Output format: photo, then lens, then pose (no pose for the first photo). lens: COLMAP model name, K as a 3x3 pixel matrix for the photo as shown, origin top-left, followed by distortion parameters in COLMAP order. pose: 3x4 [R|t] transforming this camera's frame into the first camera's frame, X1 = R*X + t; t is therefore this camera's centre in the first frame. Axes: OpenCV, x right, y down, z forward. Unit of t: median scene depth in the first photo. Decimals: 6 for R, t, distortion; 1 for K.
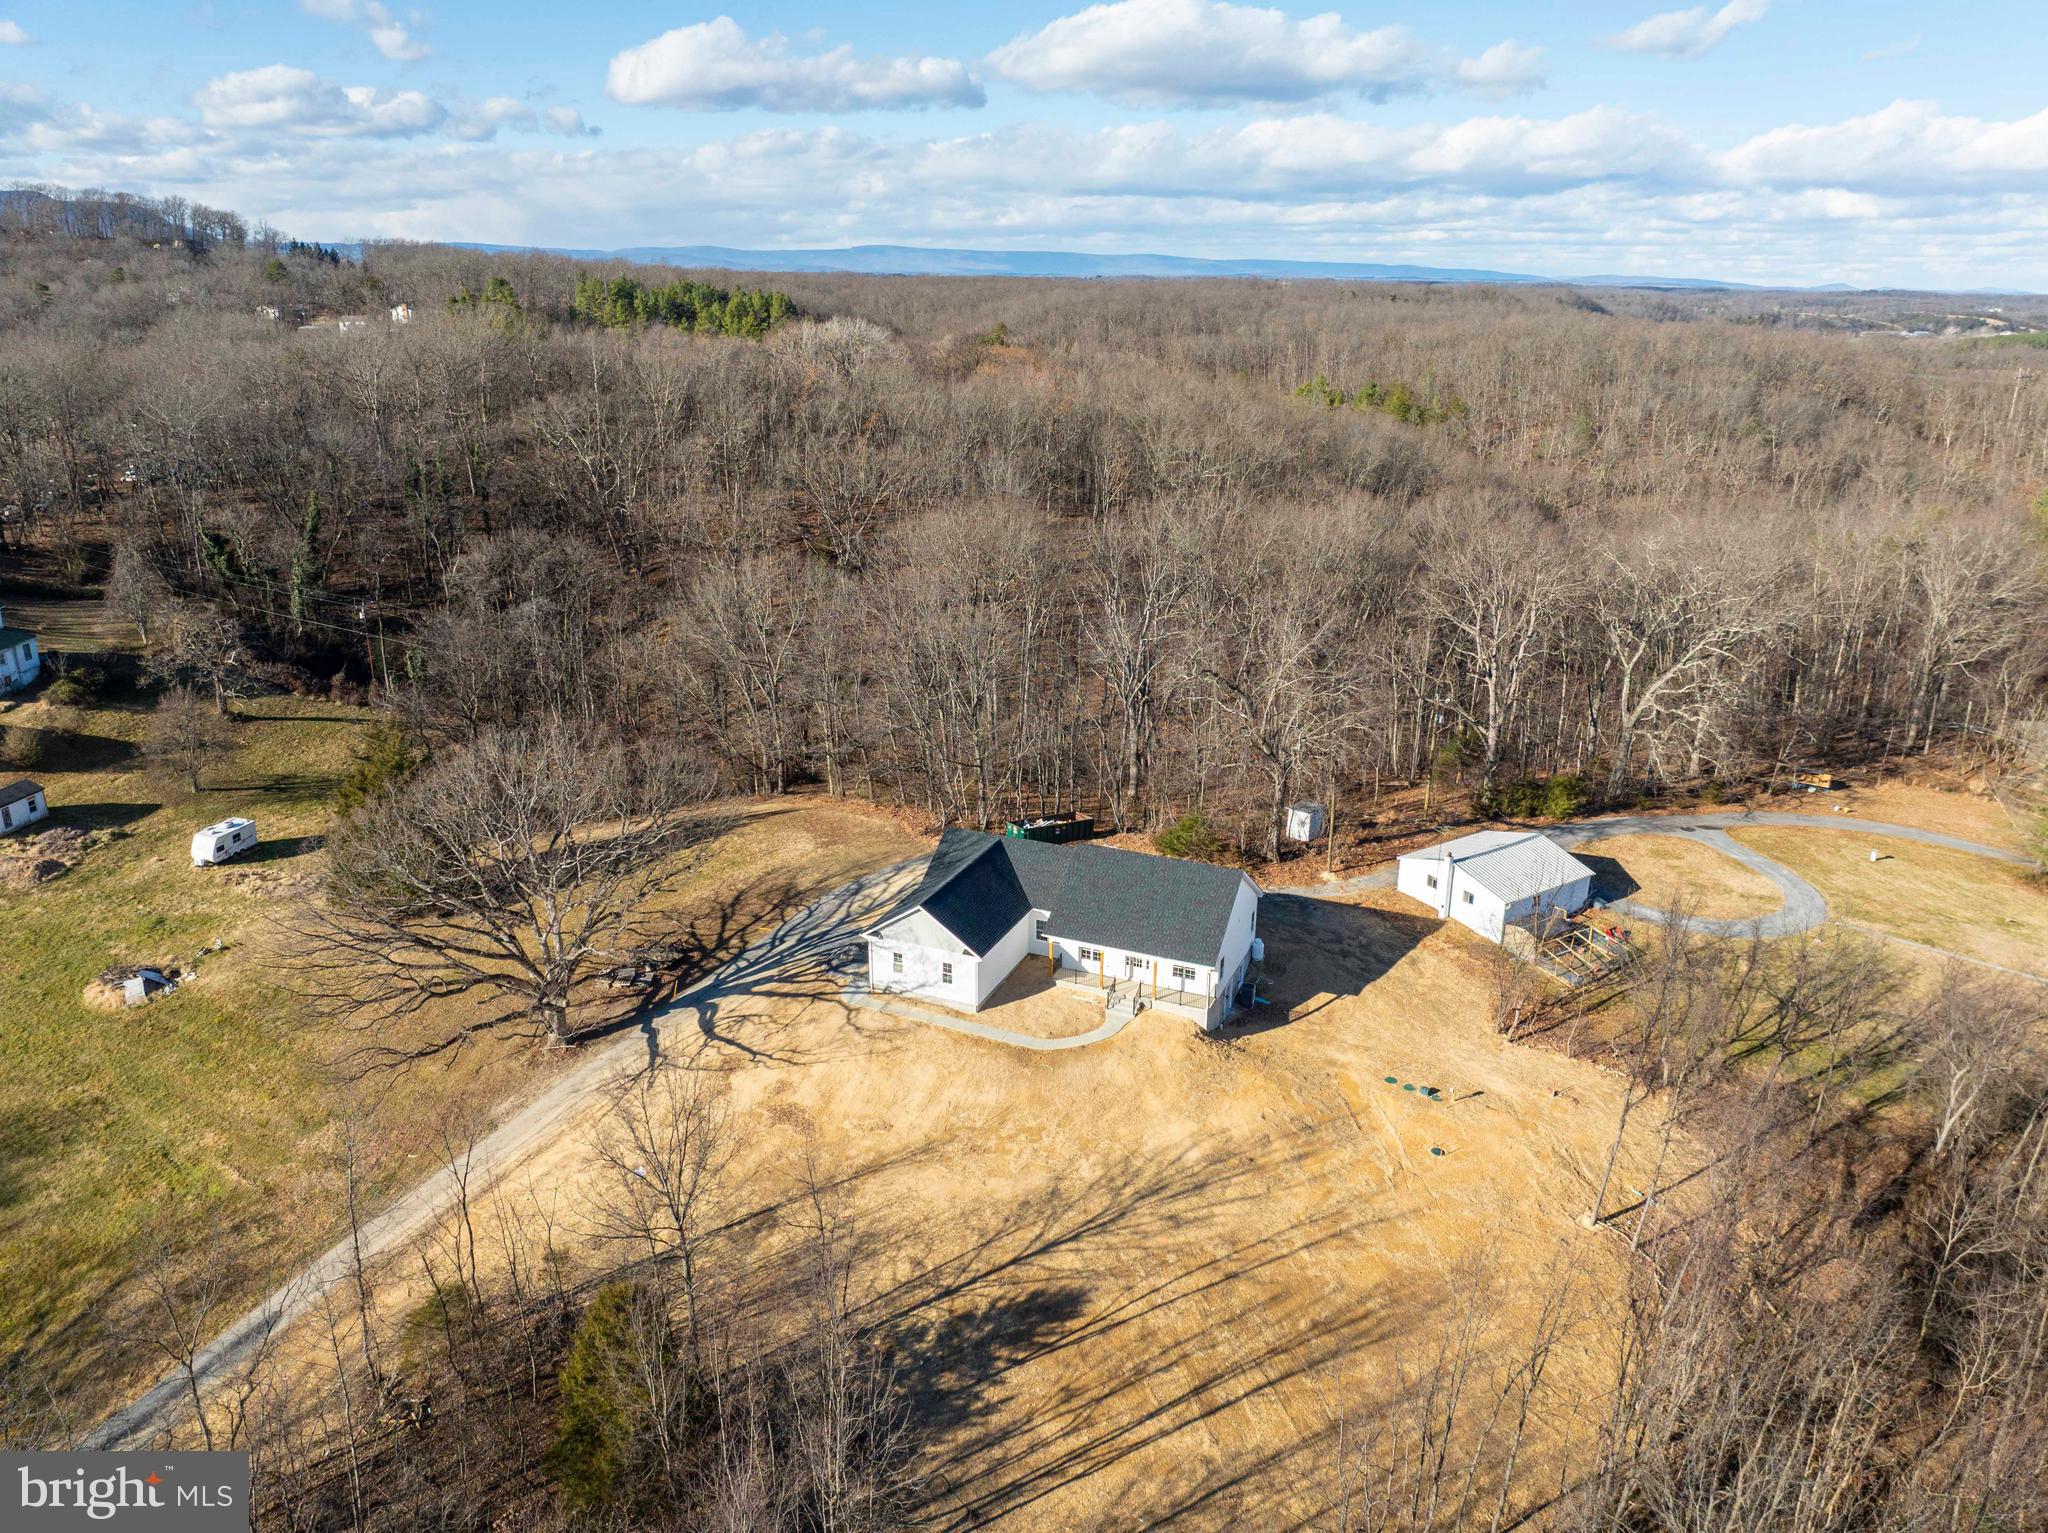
lens RADIAL K [[1431.3, 0, 1024.0], [0, 1431.3, 766.5], [0, 0, 1]] dist [-0.032743, 0.000168]
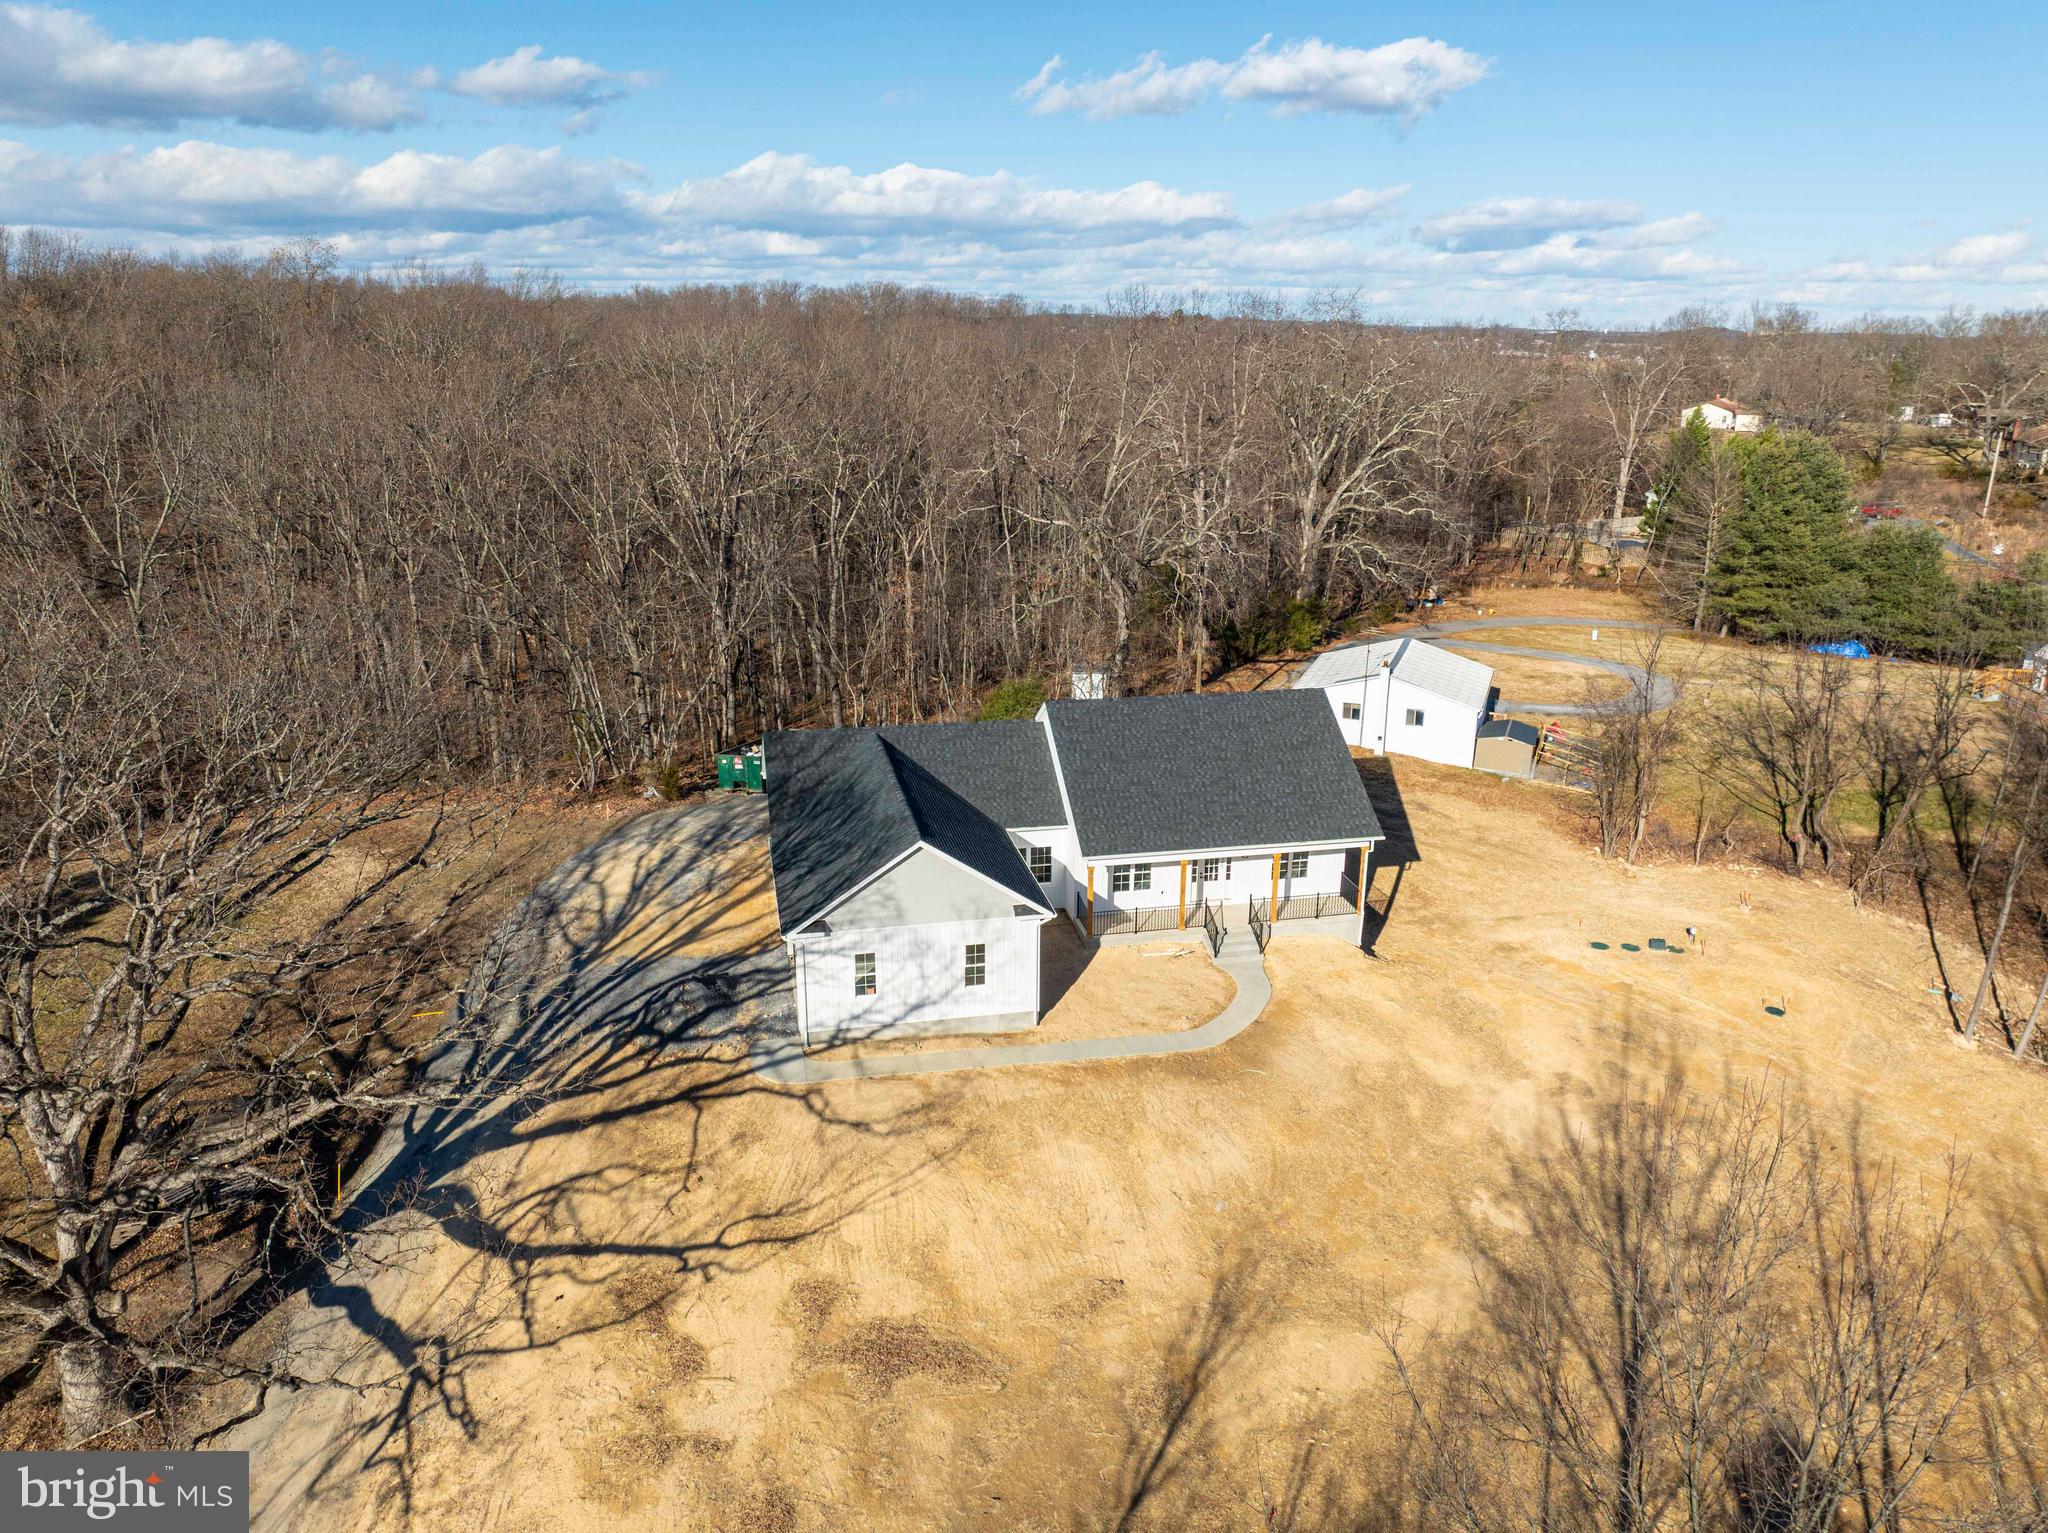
lens RADIAL K [[1447.6, 0, 1035.1], [0, 1447.6, 764.6], [0, 0, 1]] dist [-0.051248, 0.024031]
pose [[0.808728, -0.171025, 0.562770, -0.298094], [0.185187, 0.982170, 0.032357, 0.059982], [-0.558270, 0.078050, 0.825980, 0.537596]]
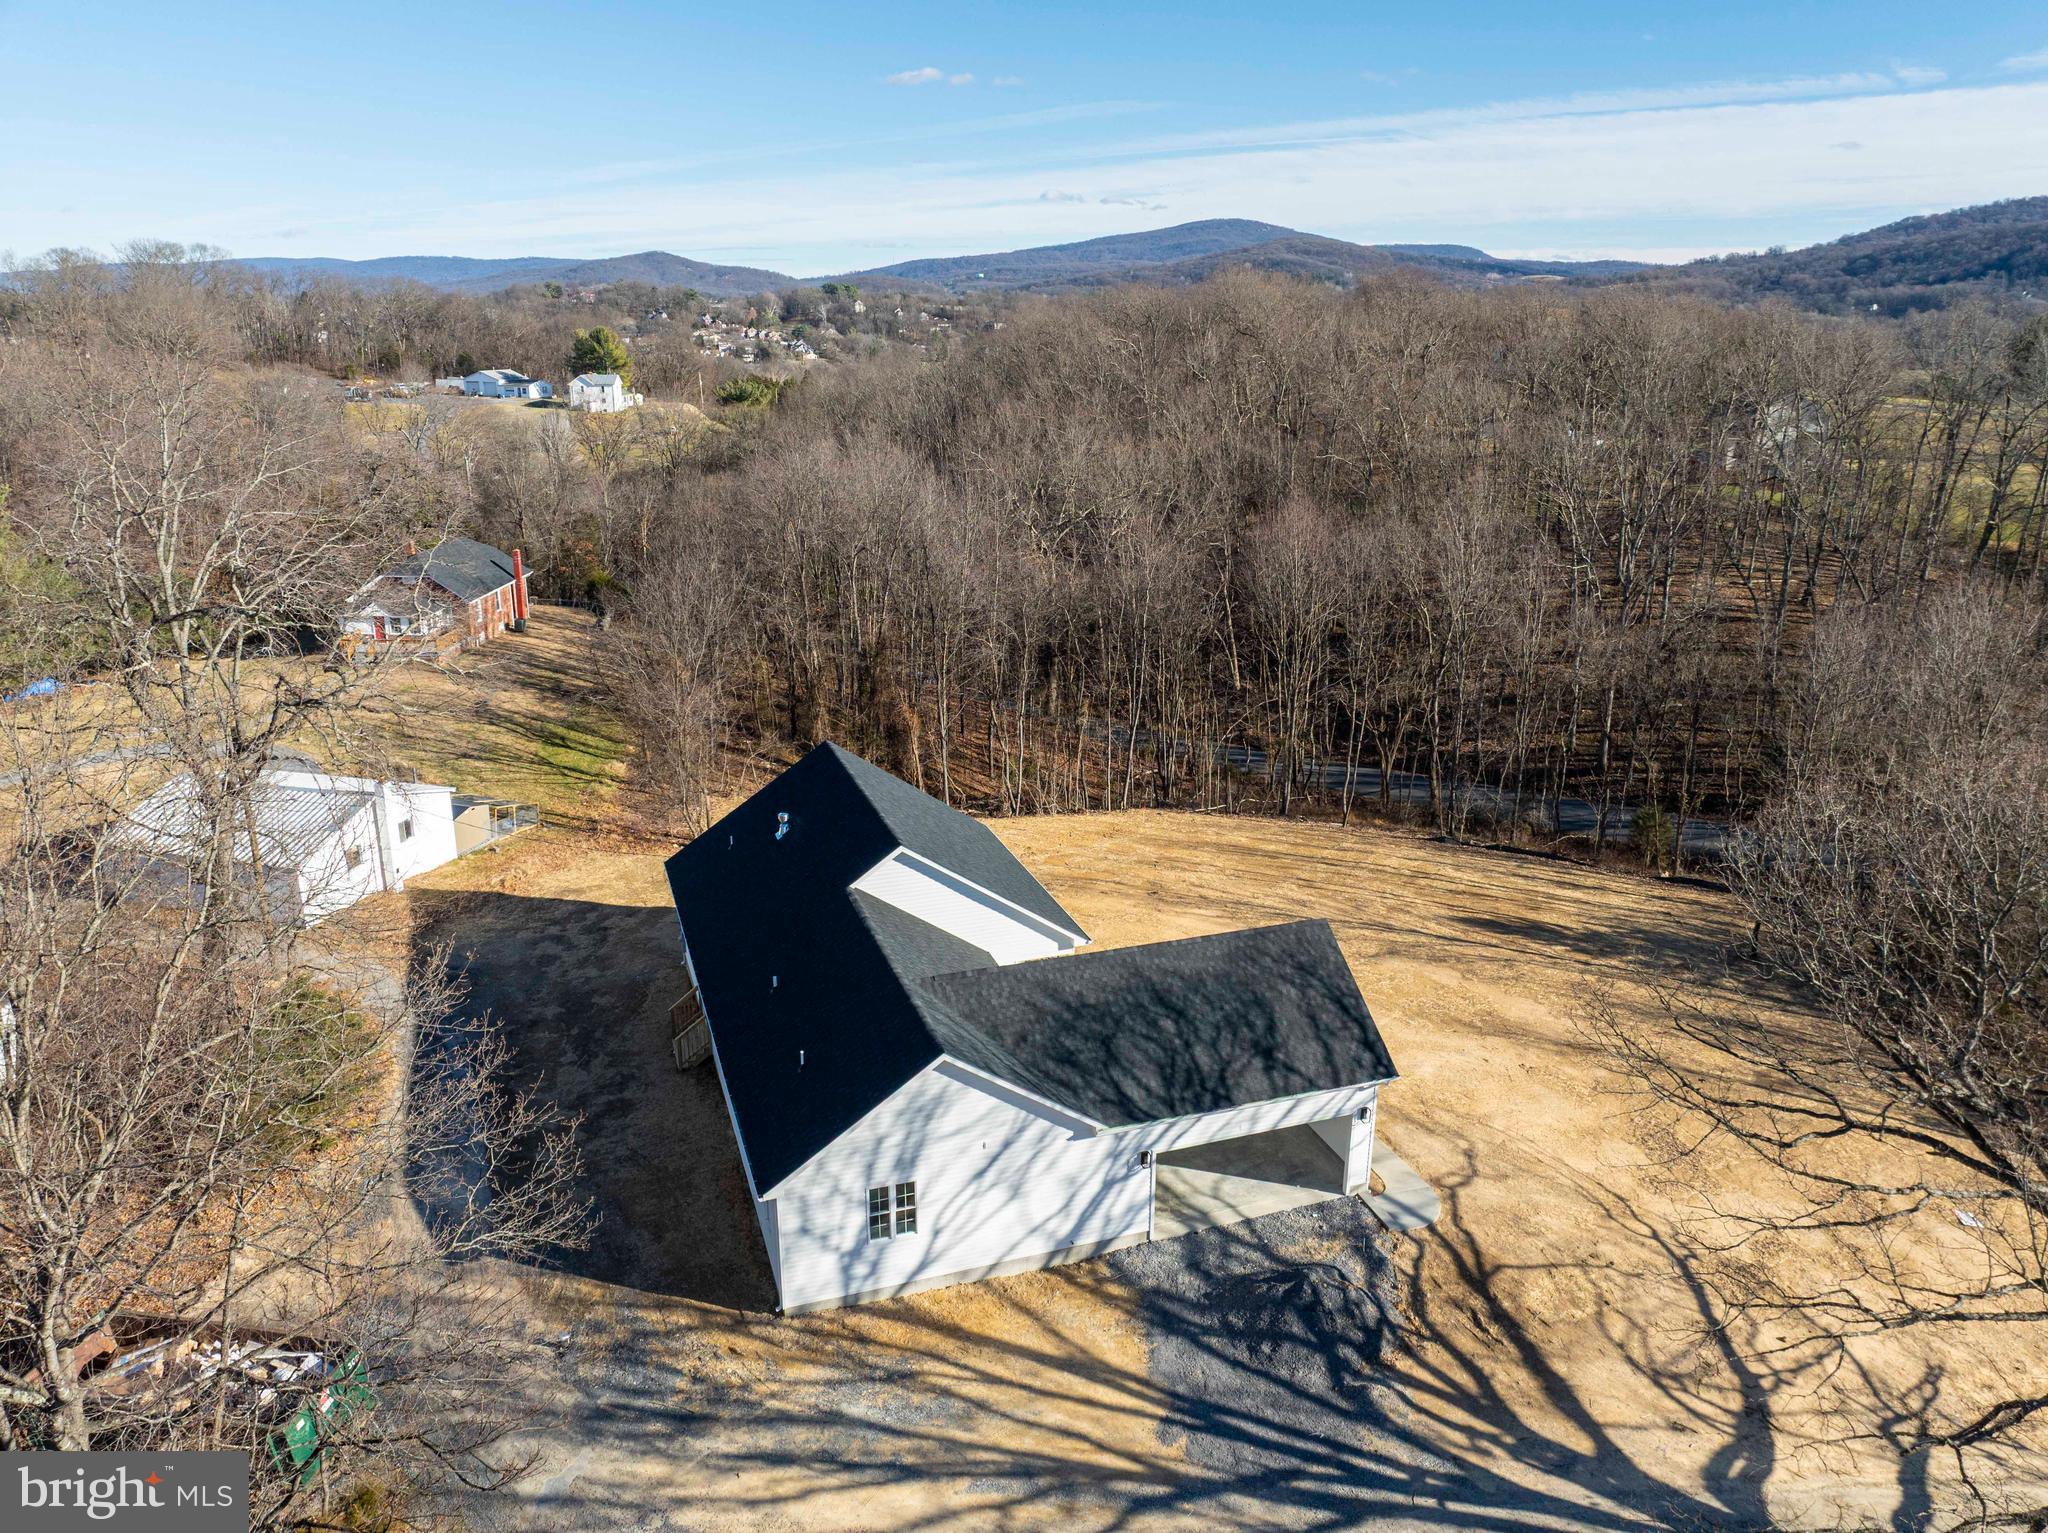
lens RADIAL K [[1422.1, 0, 1024.0], [0, 1422.1, 766.5], [0, 0, 1]] dist [-0.091291, 0.066507]
pose [[-0.668061, -0.236772, 0.705432, -0.302119], [0.235843, 0.831772, 0.502526, -0.187782], [-0.705743, 0.502089, -0.499833, 1.205256]]
